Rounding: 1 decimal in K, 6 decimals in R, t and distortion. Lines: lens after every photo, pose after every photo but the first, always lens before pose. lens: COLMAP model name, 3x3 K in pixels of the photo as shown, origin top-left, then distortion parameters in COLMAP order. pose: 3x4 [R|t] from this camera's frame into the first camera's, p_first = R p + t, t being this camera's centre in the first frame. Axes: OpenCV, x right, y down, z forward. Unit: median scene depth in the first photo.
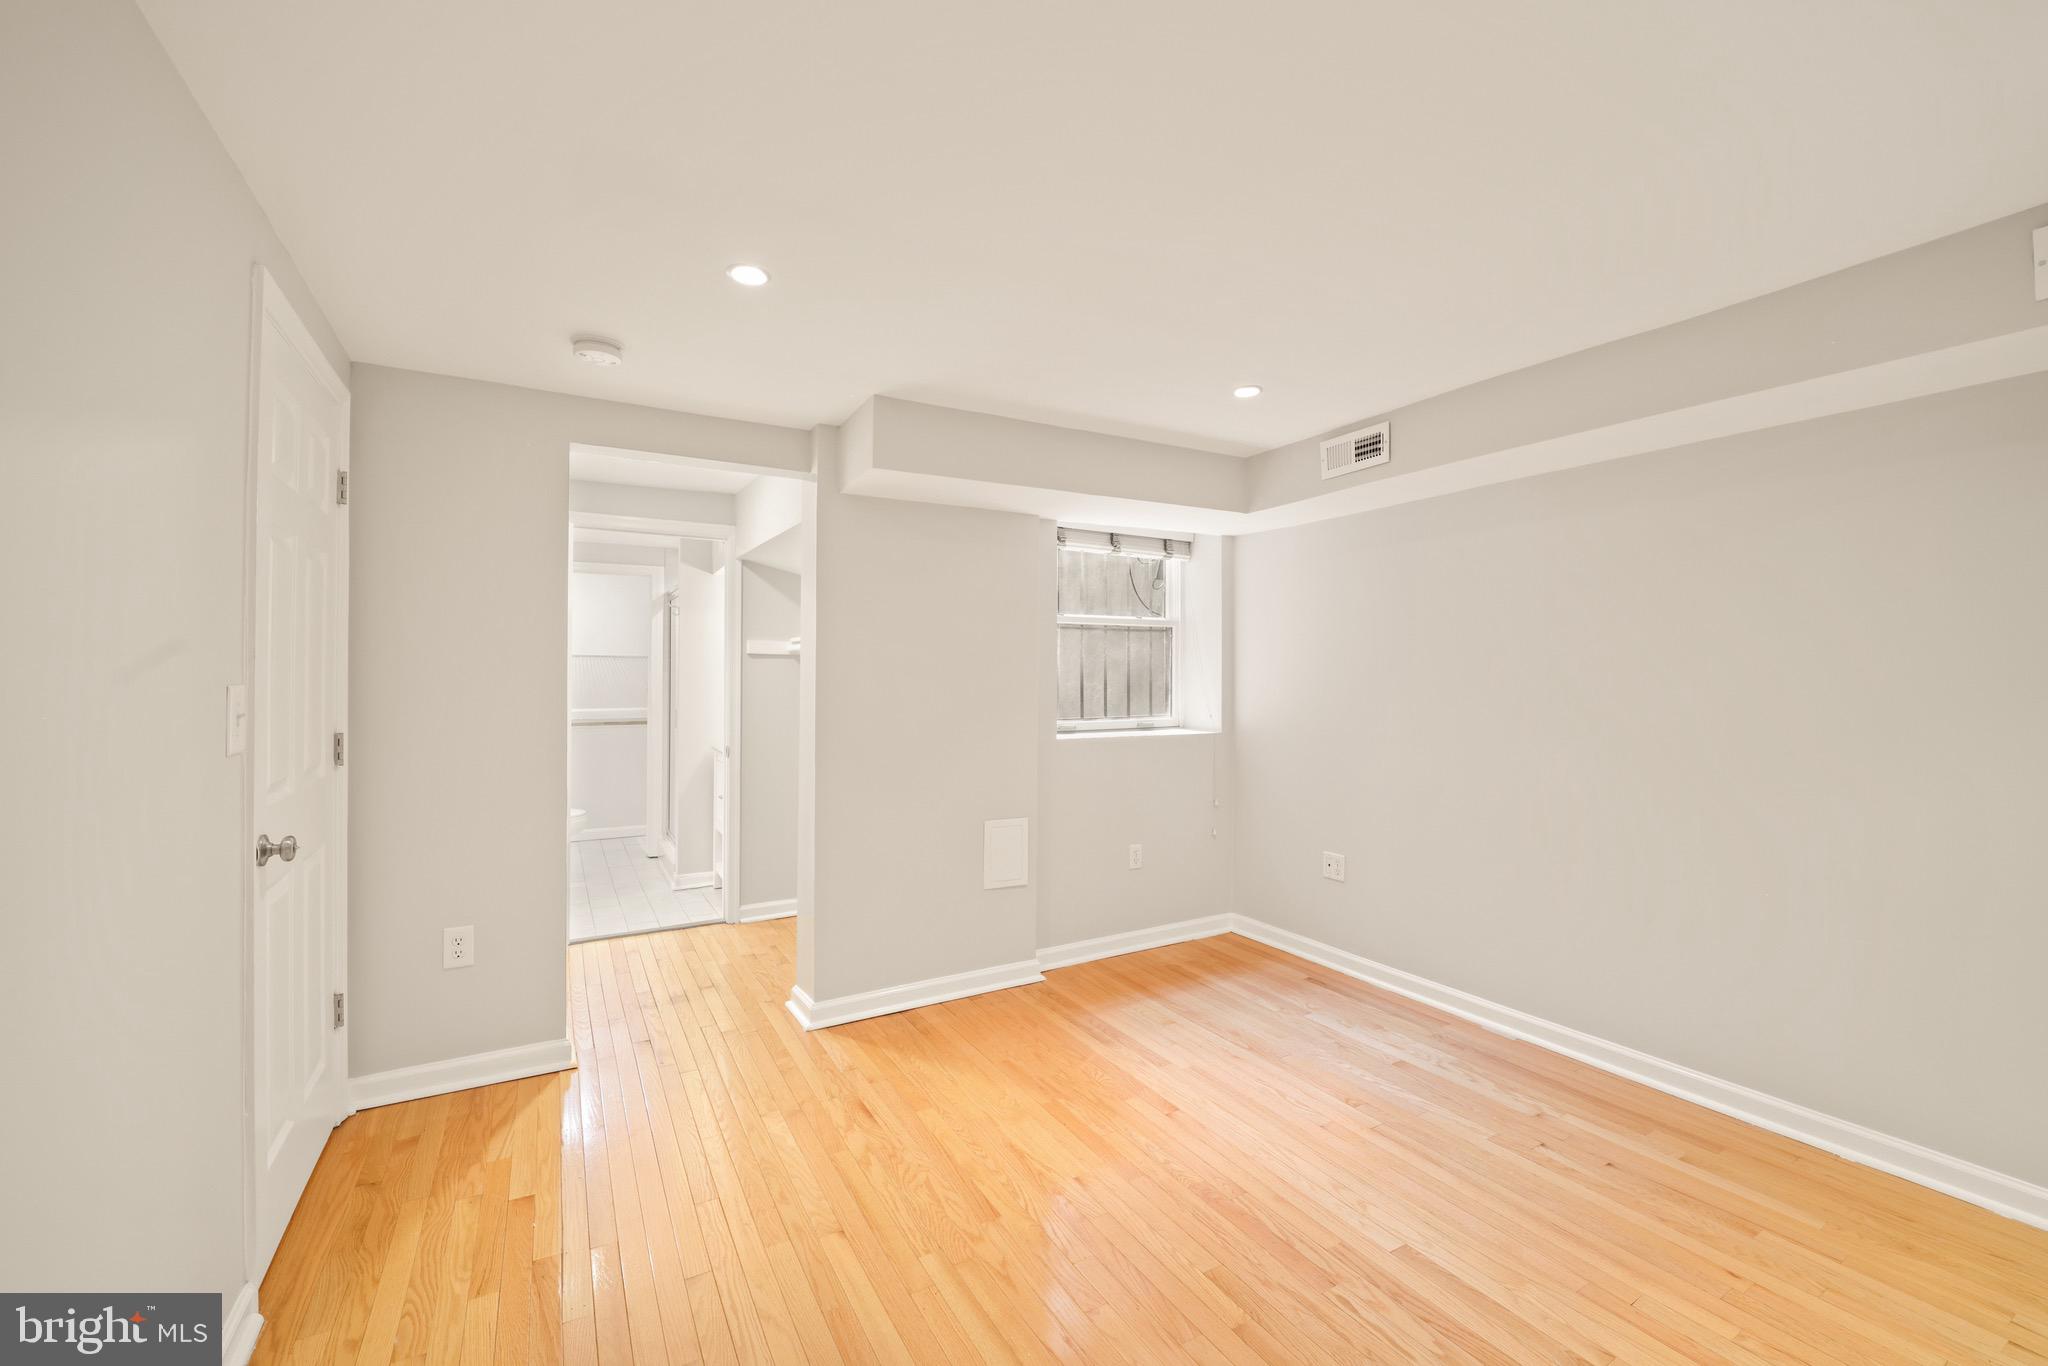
lens RADIAL K [[823.3, 0, 1016.9], [0, 823.3, 671.1], [0, 0, 1]] dist [-0.008155, -0.004183]
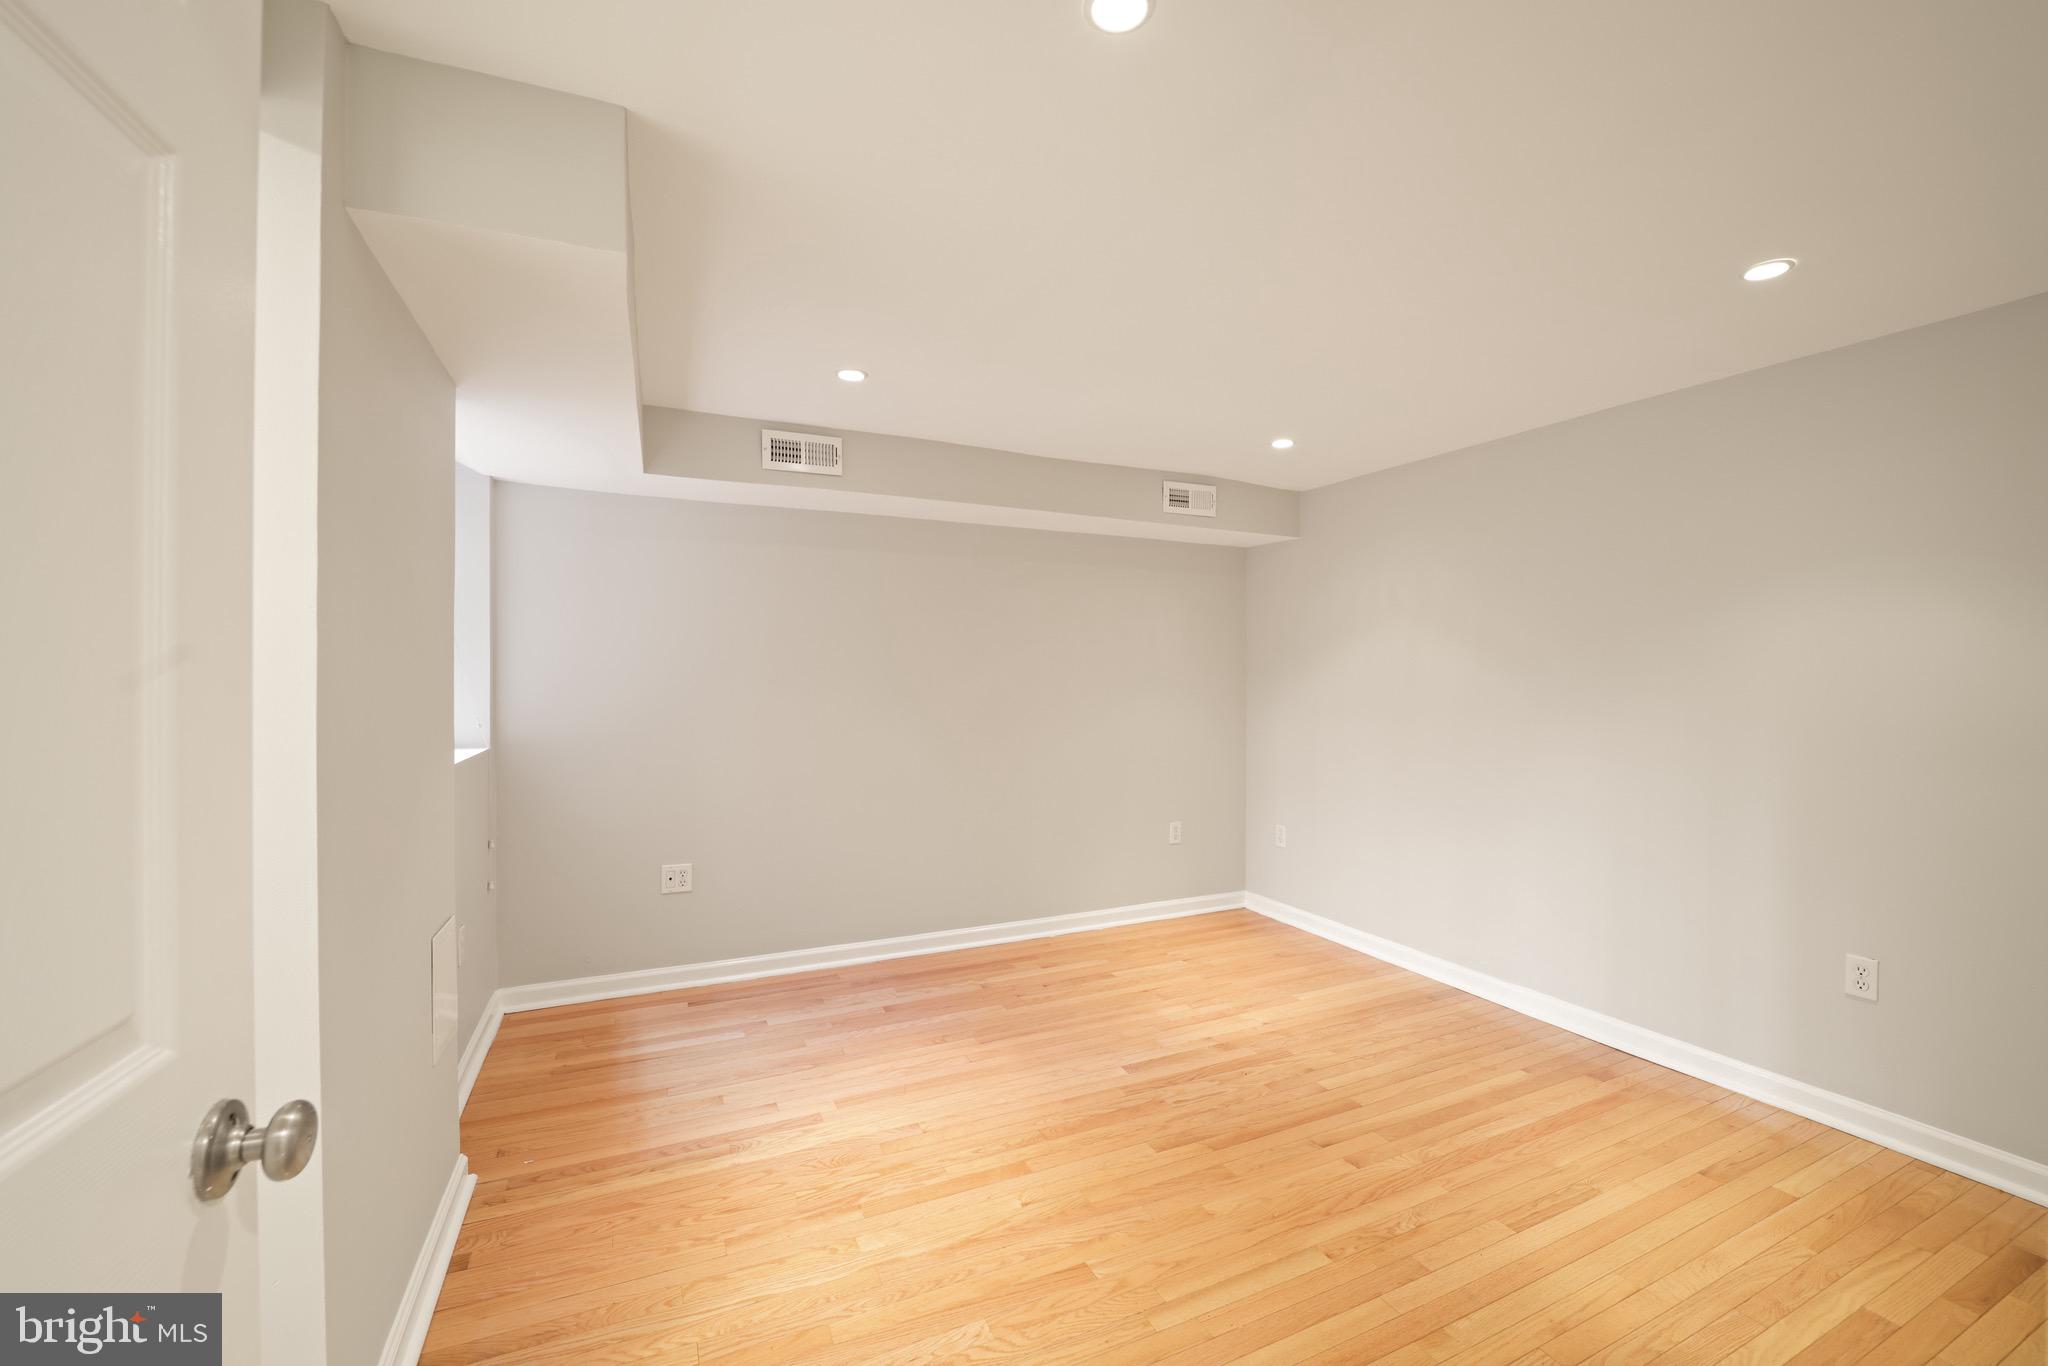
lens RADIAL K [[823.3, 0, 1020.1], [0, 823.3, 703.0], [0, 0, 1]] dist [-0.008155, -0.004183]
pose [[0.076734, -0.030062, 0.996598, -0.625615], [-0.016732, 0.999366, 0.031434, 0.004979], [-0.996911, -0.019087, 0.076183, 0.686707]]
